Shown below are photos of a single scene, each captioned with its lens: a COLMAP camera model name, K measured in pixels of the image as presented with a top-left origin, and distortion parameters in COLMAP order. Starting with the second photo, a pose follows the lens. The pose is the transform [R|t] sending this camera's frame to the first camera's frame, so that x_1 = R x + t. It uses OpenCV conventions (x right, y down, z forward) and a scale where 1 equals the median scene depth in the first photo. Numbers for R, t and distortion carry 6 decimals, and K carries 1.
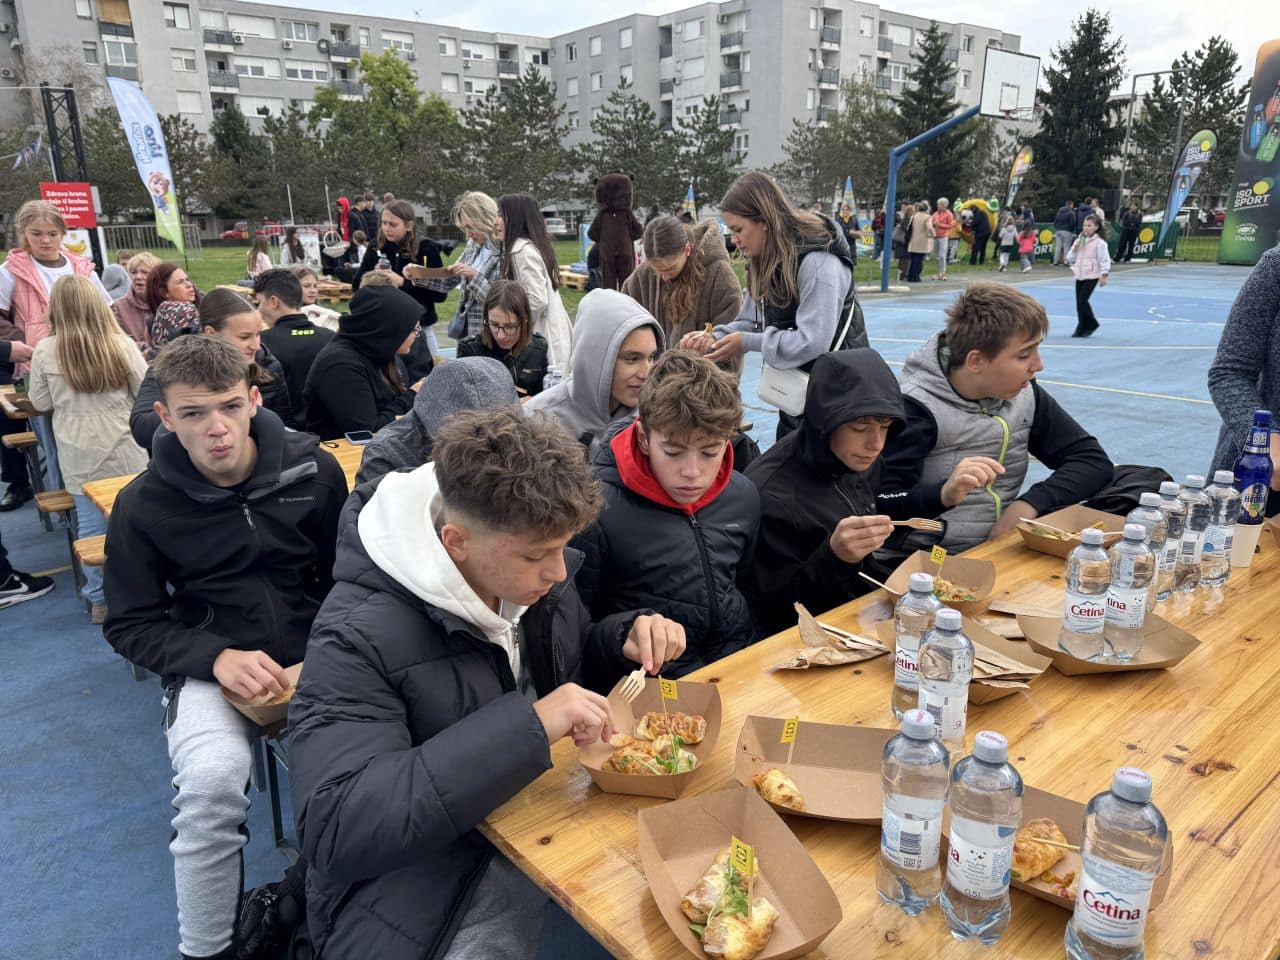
lens RADIAL K [[910.4, 0, 635.3], [0, 910.4, 479.4], [0, 0, 1]] dist [0.032008, -0.023901]
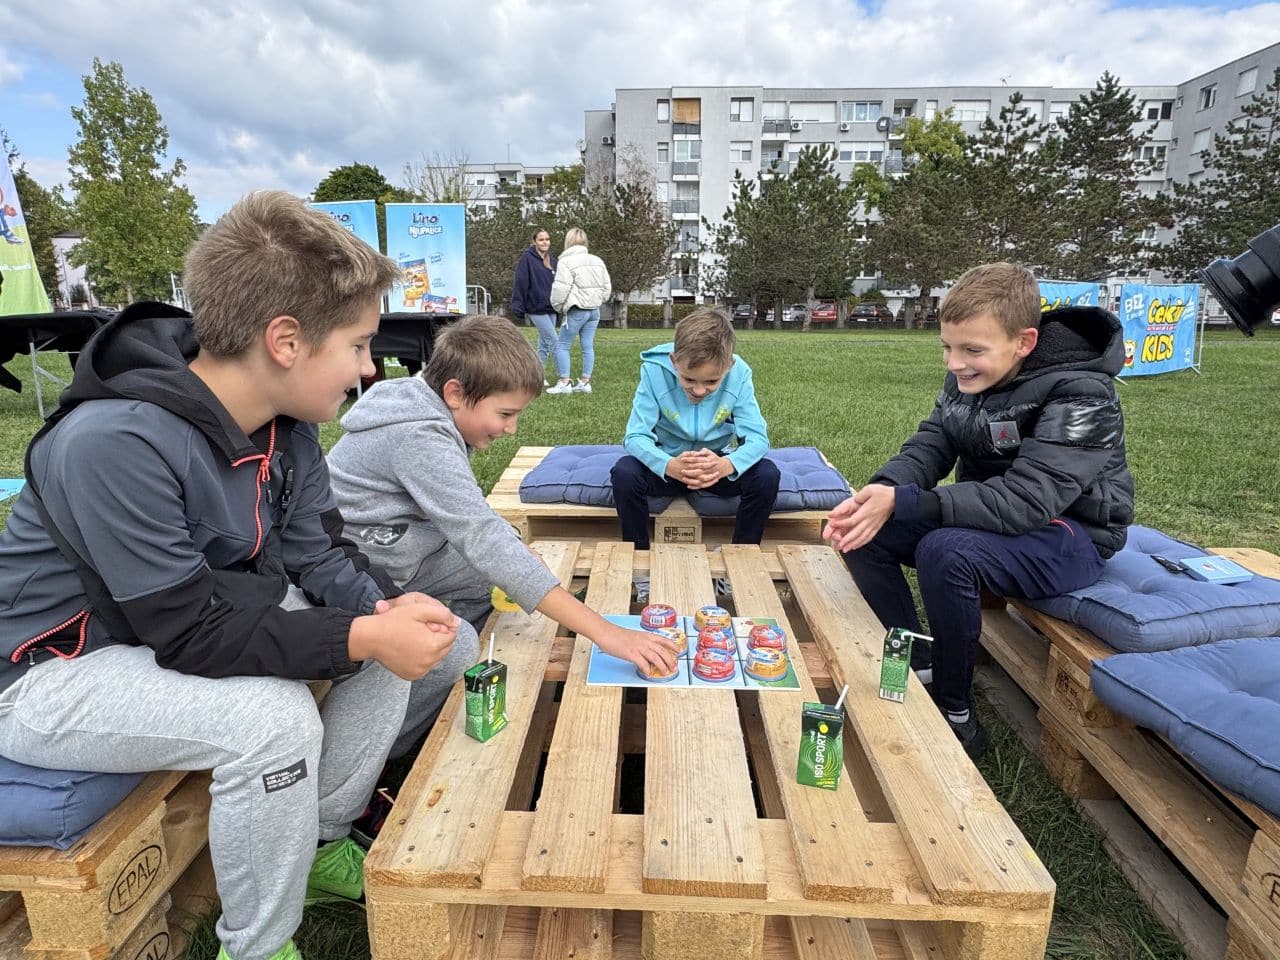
lens RADIAL K [[783.6, 0, 637.6], [0, 783.6, 471.3], [0, 0, 1]] dist [-0.002632, 0.000743]
pose [[0.776345, 0.142456, -0.613998, 0.008400], [-0.187629, 0.982195, -0.009358, -0.073247], [0.601733, 0.122469, 0.789252, 0.277973]]
